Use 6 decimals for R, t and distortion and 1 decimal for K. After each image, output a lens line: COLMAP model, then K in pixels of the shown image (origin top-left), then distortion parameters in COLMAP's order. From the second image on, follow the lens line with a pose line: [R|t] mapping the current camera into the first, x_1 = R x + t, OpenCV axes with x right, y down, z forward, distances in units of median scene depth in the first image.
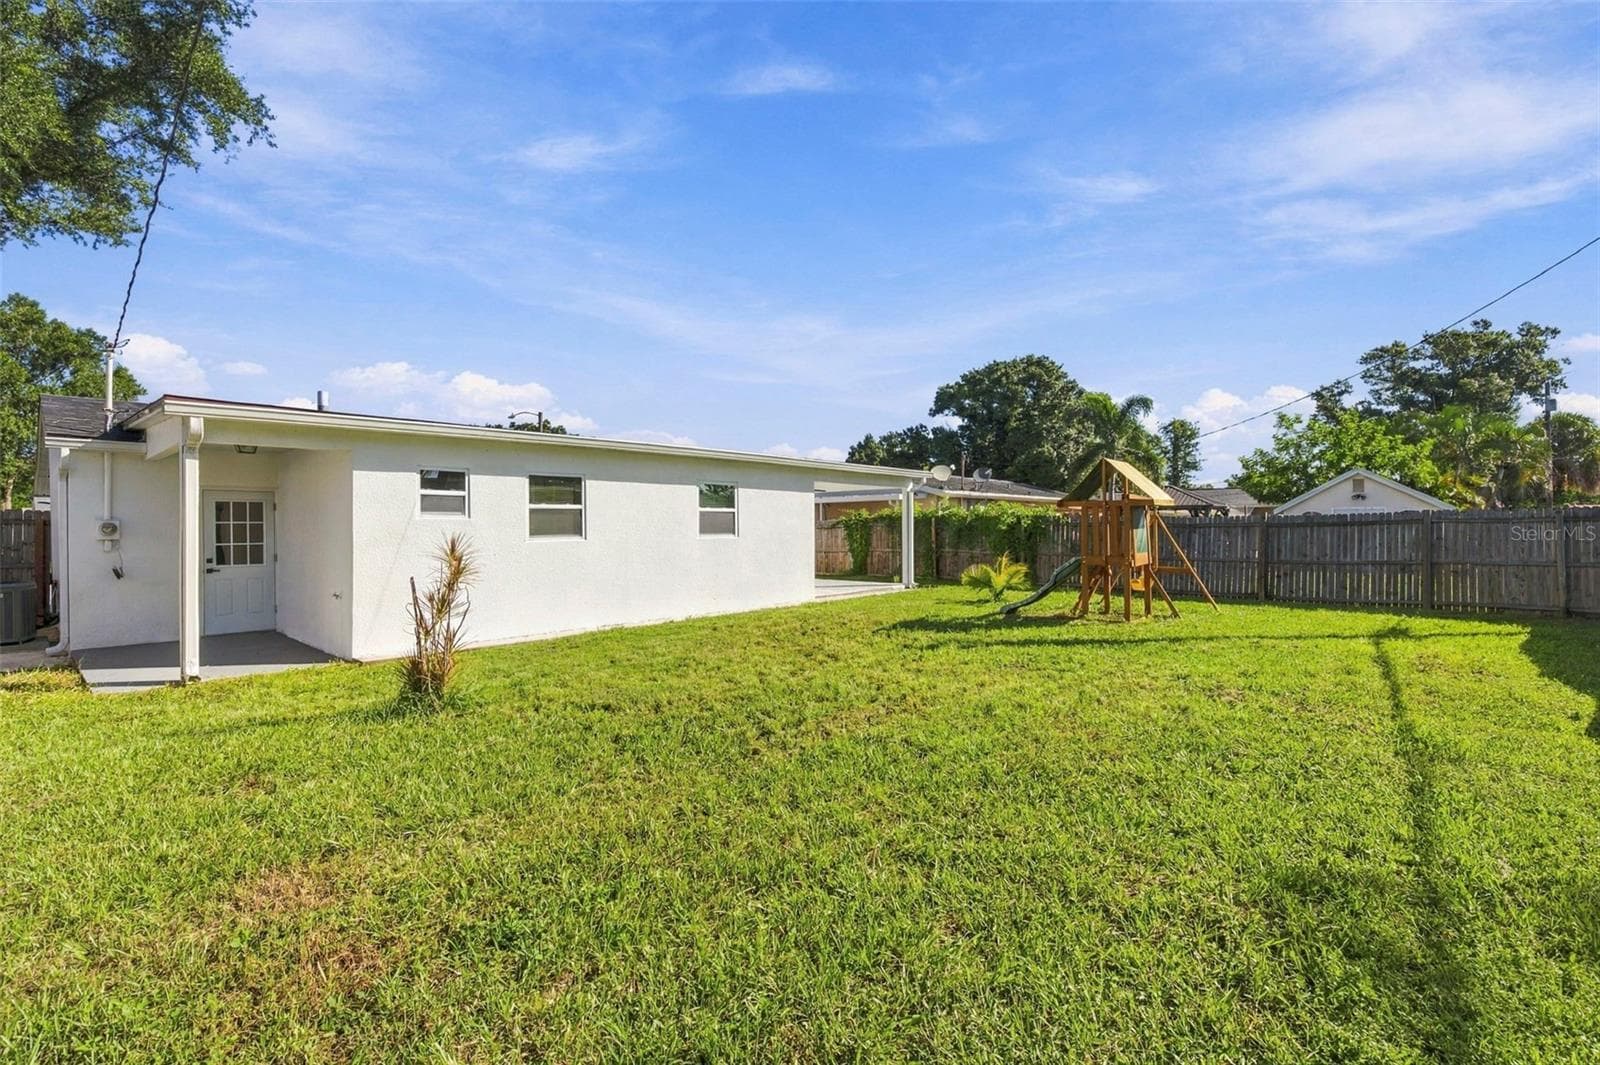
lens RADIAL K [[698.4, 0, 796.4], [0, 698.4, 526.2], [0, 0, 1]] dist [-0.007576, -0.000538]
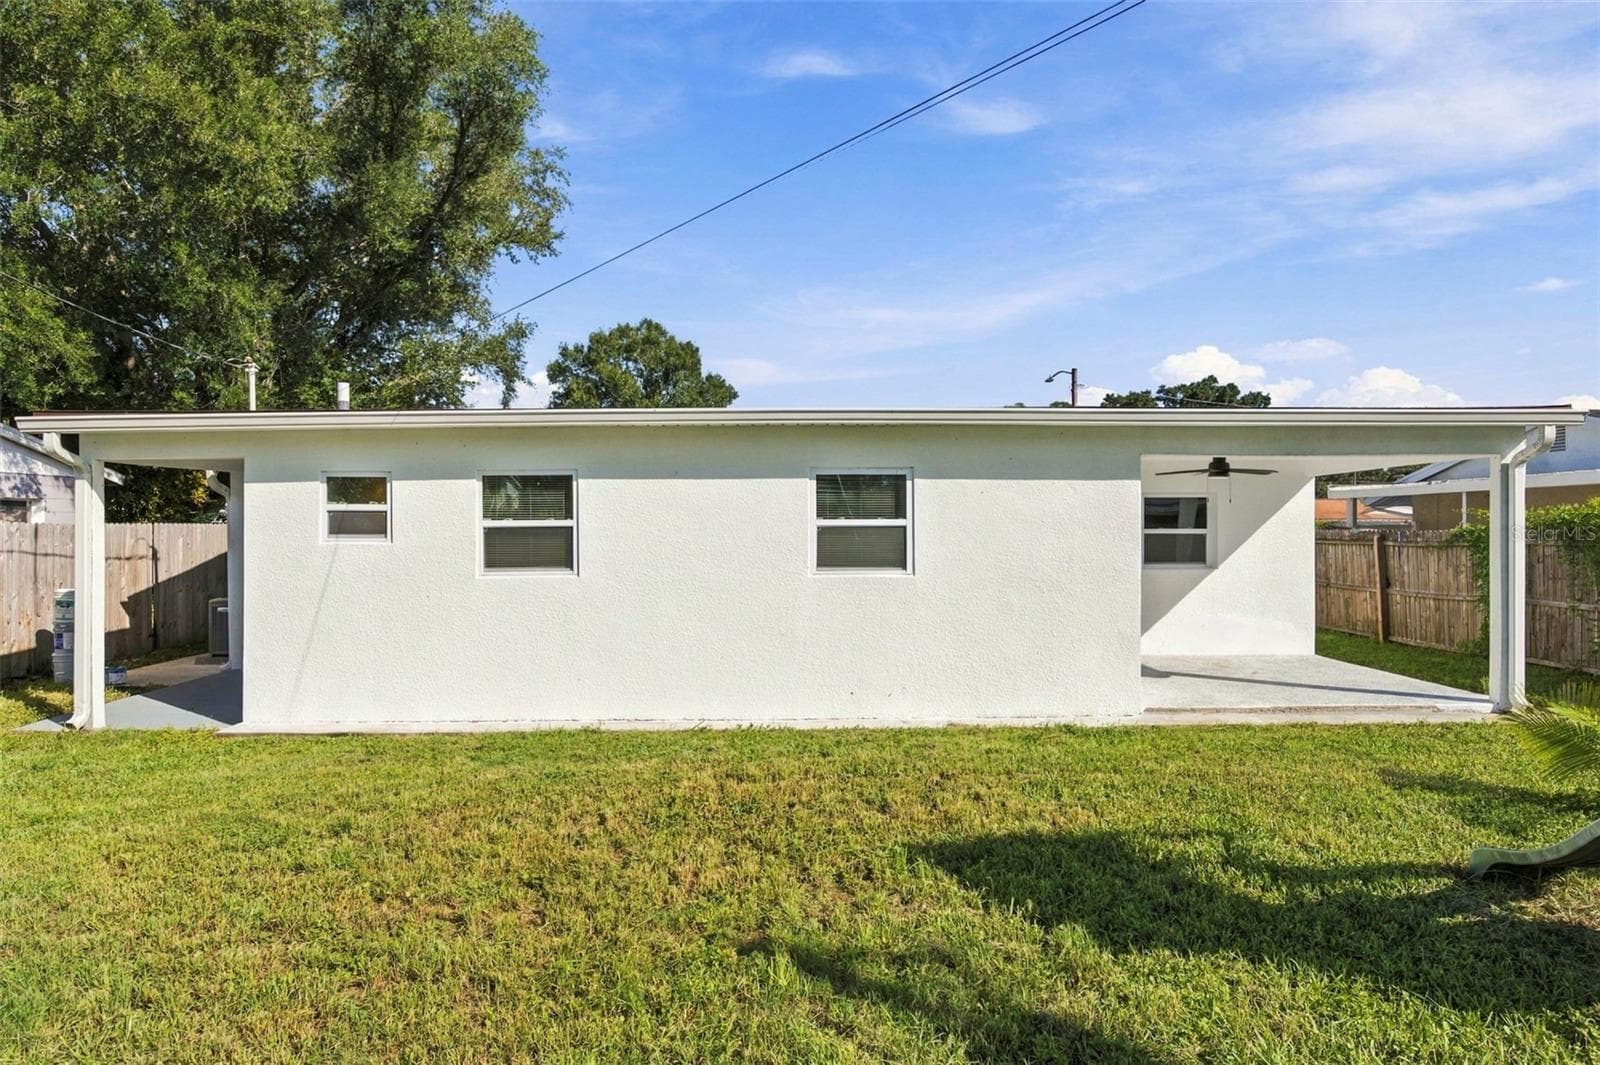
lens RADIAL K [[861.1, 0, 797.8], [0, 861.1, 518.6], [0, 0, 1]] dist [0.037086, 0.000352]
pose [[0.684976, -0.002300, -0.728562, 0.397520], [-0.000236, 0.999994, -0.003379, -0.029387], [0.728566, 0.002486, 0.684972, 0.626935]]
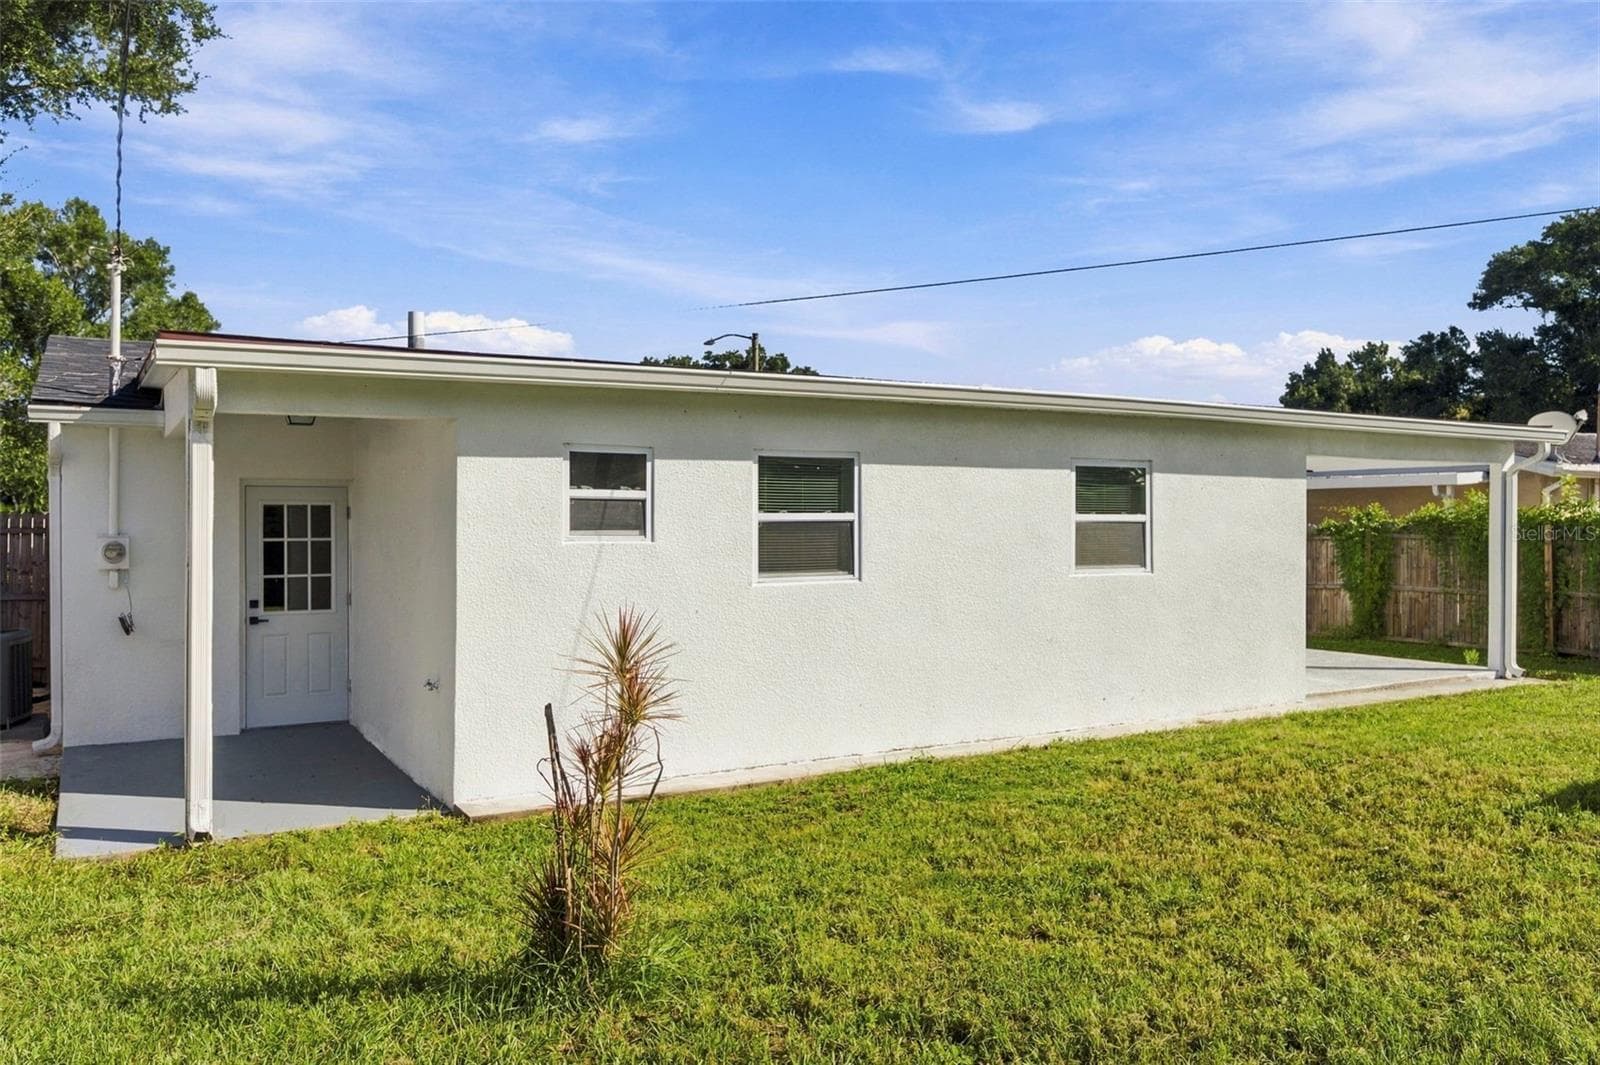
lens RADIAL K [[1192.4, 0, 801.5], [0, 1192.4, 529.8], [0, 0, 1]] dist [-0.005002, -0.009369]
pose [[0.953274, 0.009301, -0.301963, -0.080489], [-0.006310, 0.999921, 0.010880, -0.027628], [0.302040, -0.008466, 0.953258, 0.156435]]
